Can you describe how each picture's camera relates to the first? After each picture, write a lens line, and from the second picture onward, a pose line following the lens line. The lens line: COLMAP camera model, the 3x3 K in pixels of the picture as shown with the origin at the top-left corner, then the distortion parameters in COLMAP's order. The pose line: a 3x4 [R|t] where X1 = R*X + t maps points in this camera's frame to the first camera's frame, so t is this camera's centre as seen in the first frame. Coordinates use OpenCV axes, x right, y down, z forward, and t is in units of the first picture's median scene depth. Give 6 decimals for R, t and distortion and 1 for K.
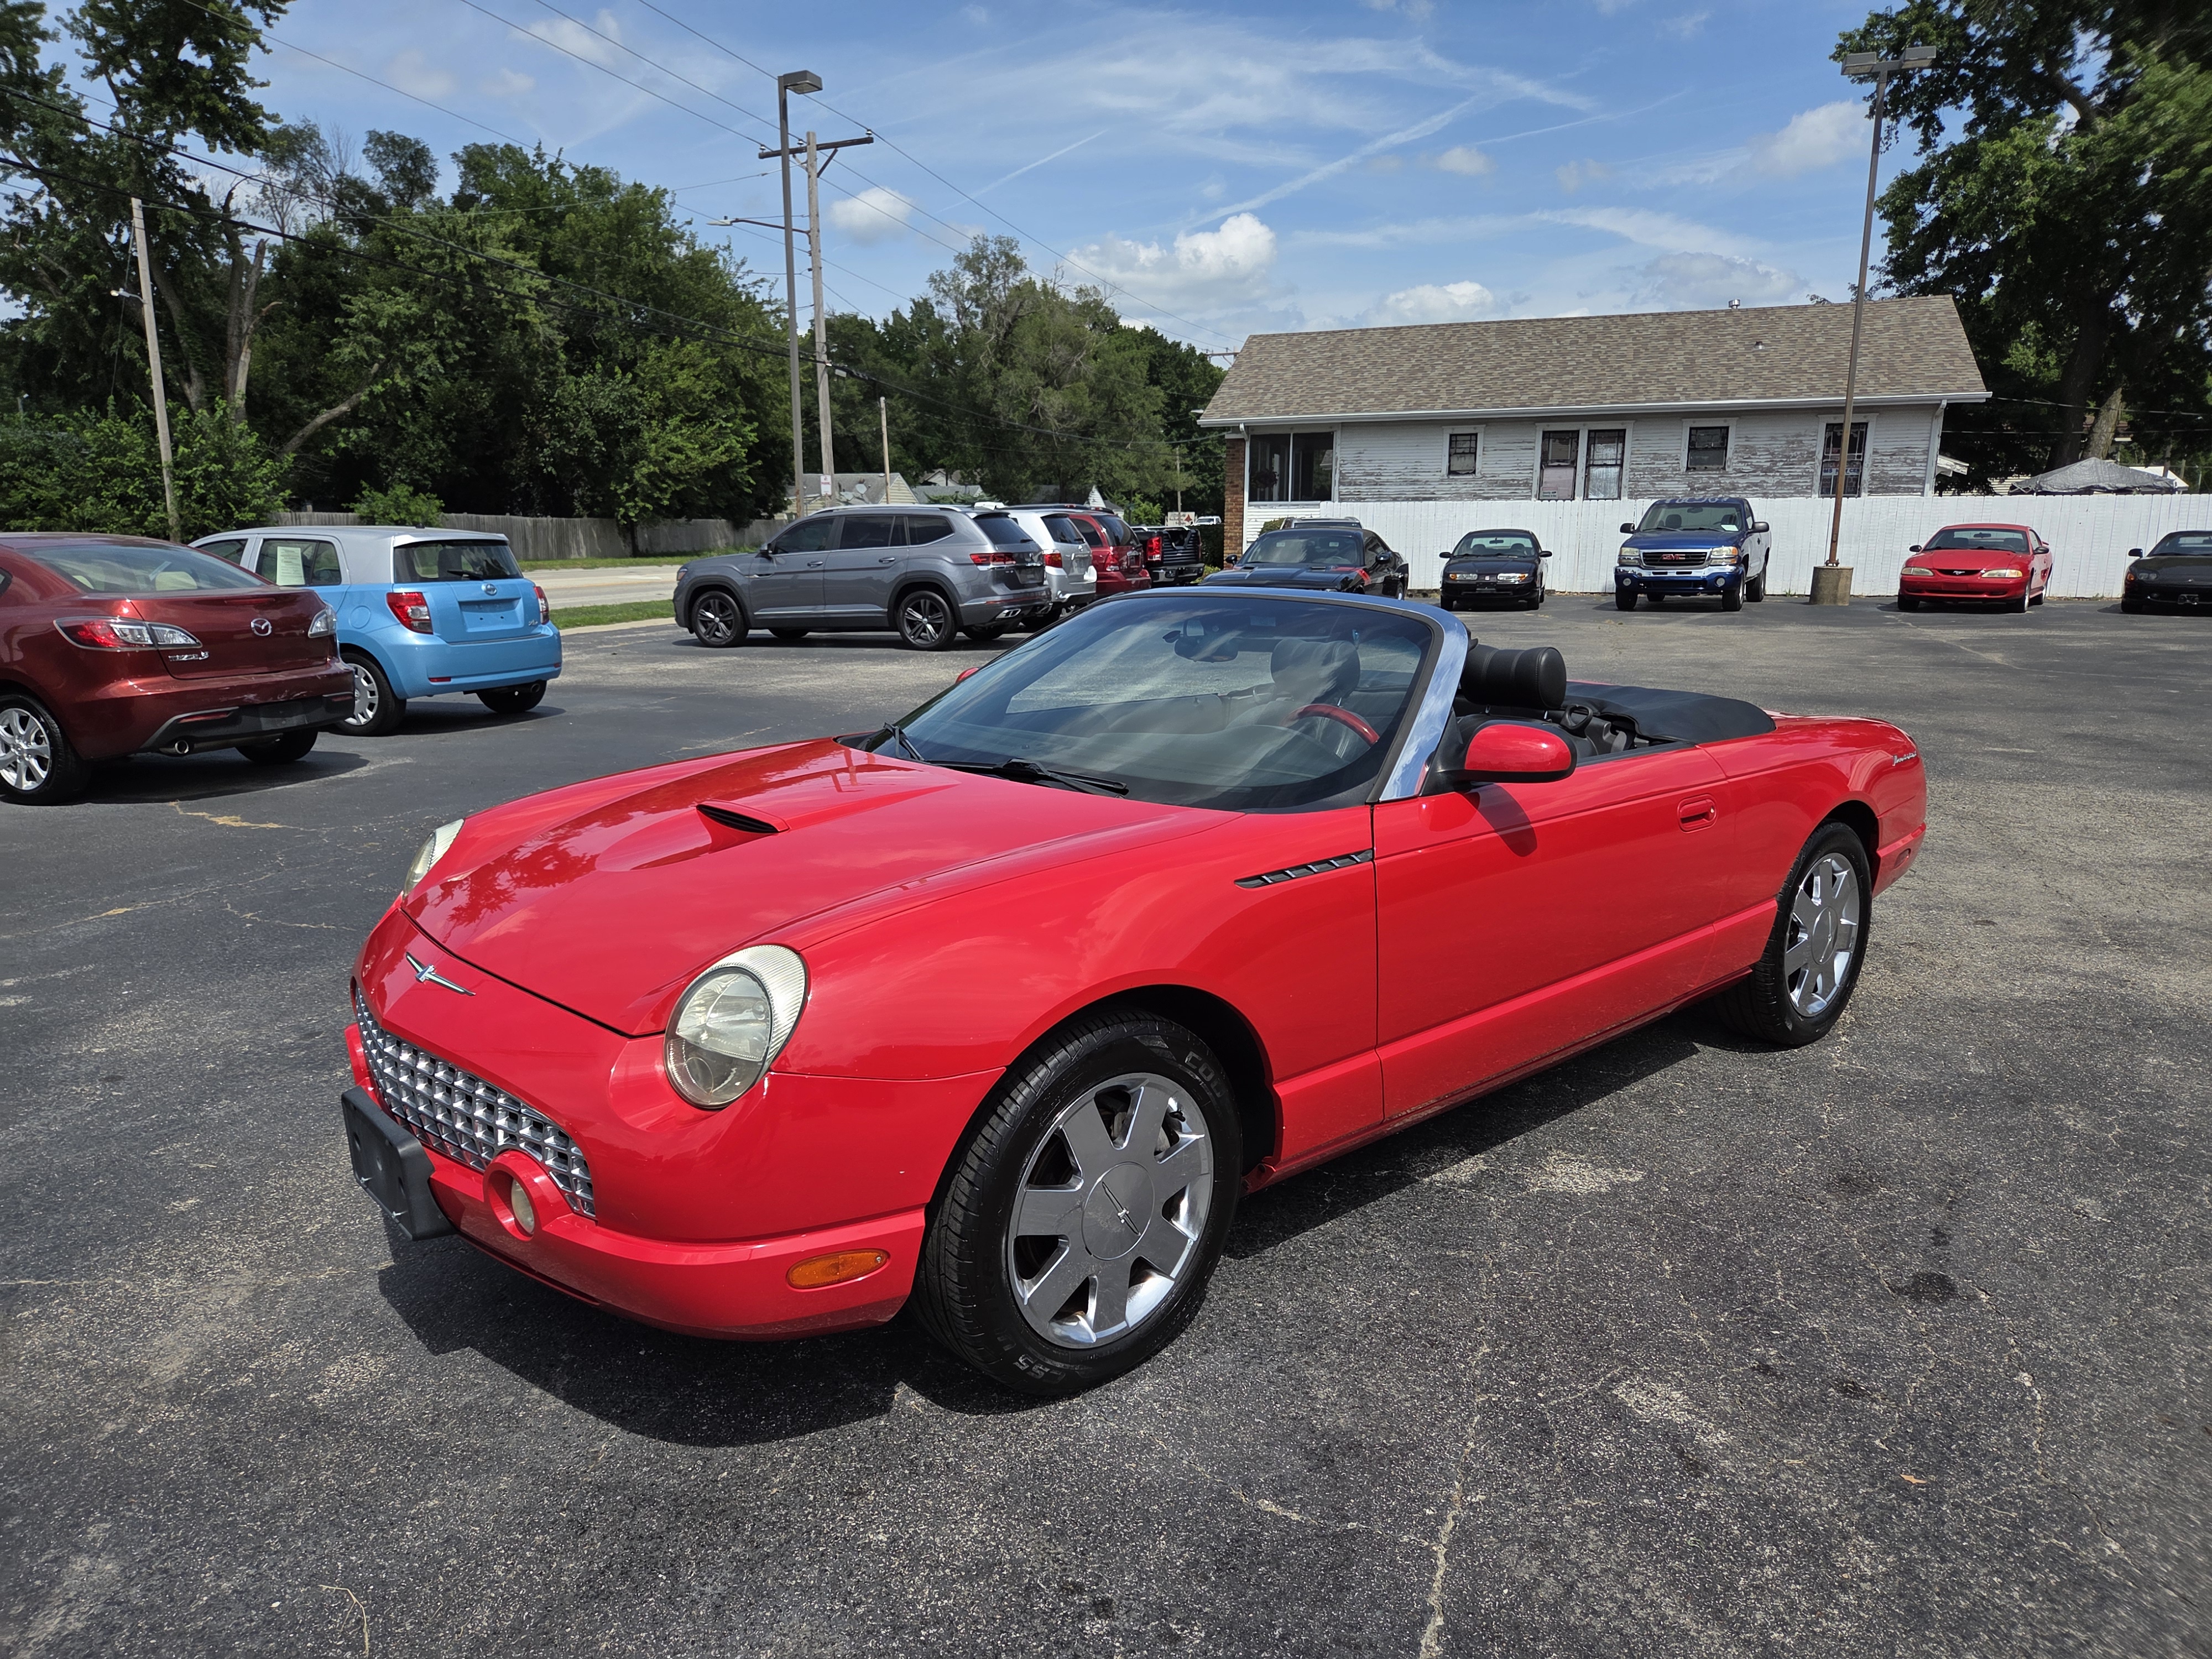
lens RADIAL K [[1488.9, 0, 1093.4], [0, 1488.9, 837.0], [0, 0, 1]] dist [0.060692, -0.048367]
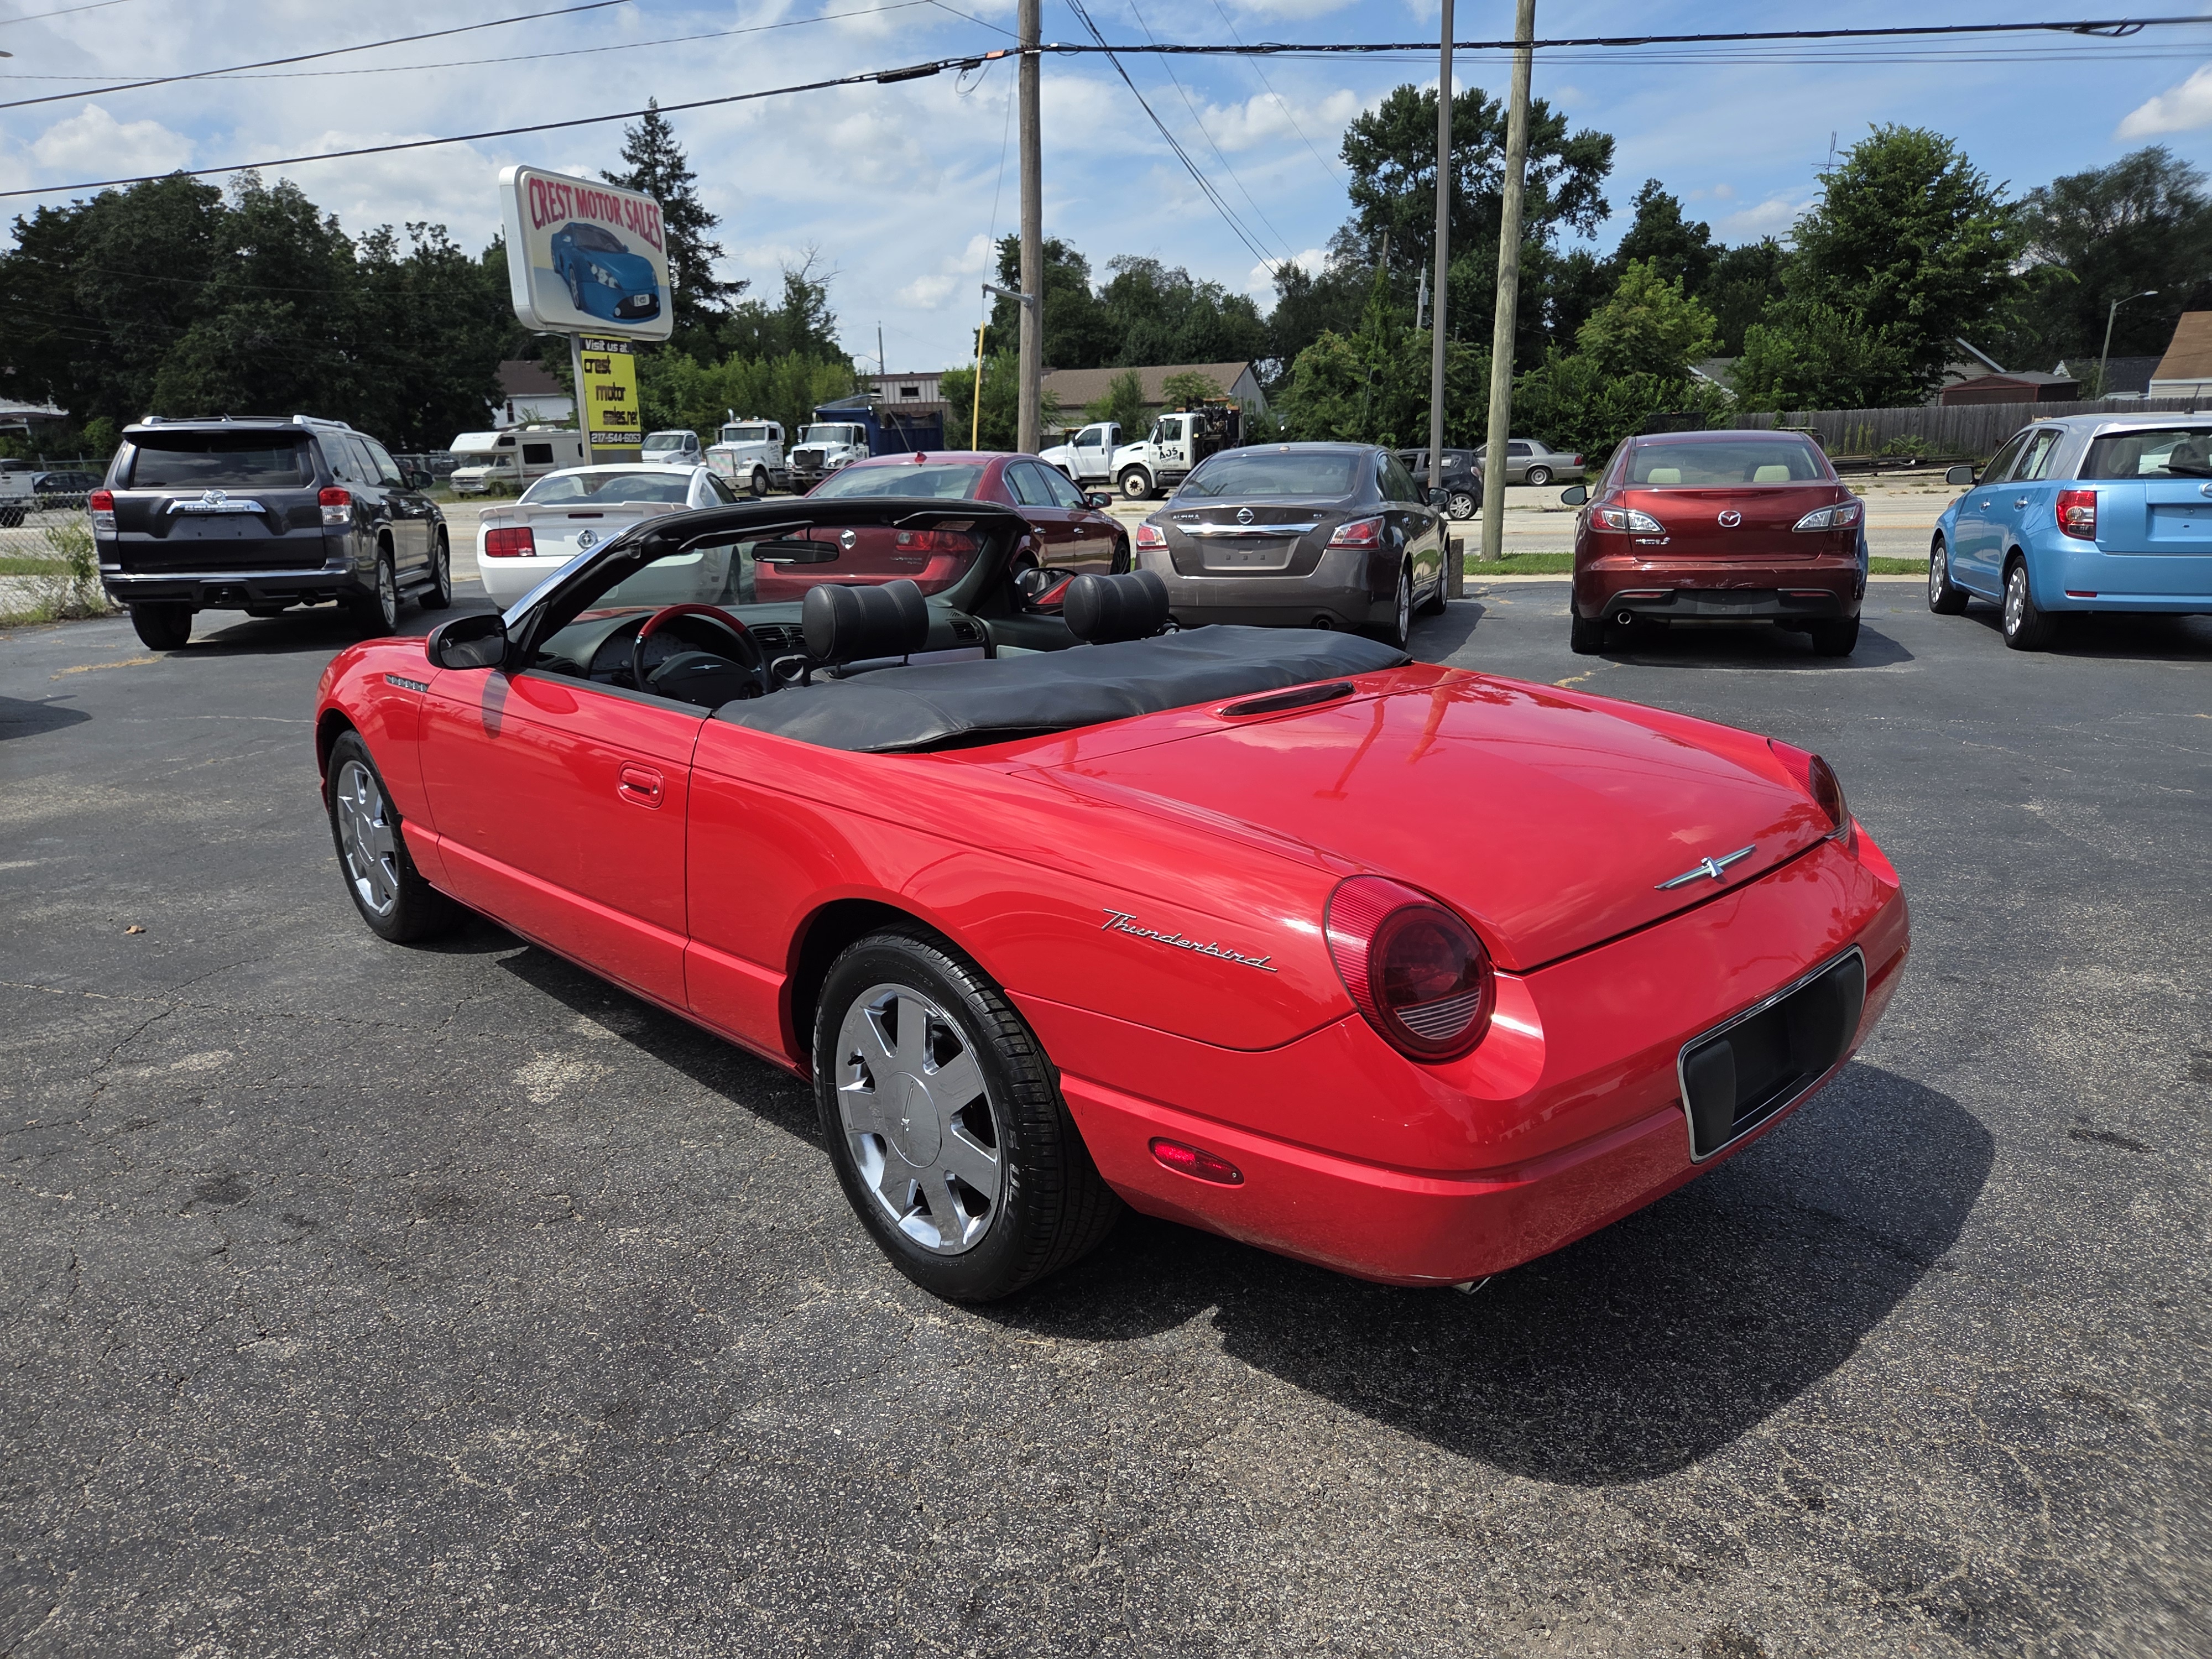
lens RADIAL K [[1492.1, 0, 1095.1], [0, 1492.1, 820.9], [0, 0, 1]] dist [0.056633, -0.047576]
pose [[0.030325, 0.243712, -0.969373, 0.129370], [-0.180854, 0.955150, 0.234478, -0.025279], [0.983042, 0.168205, 0.073042, 0.125398]]
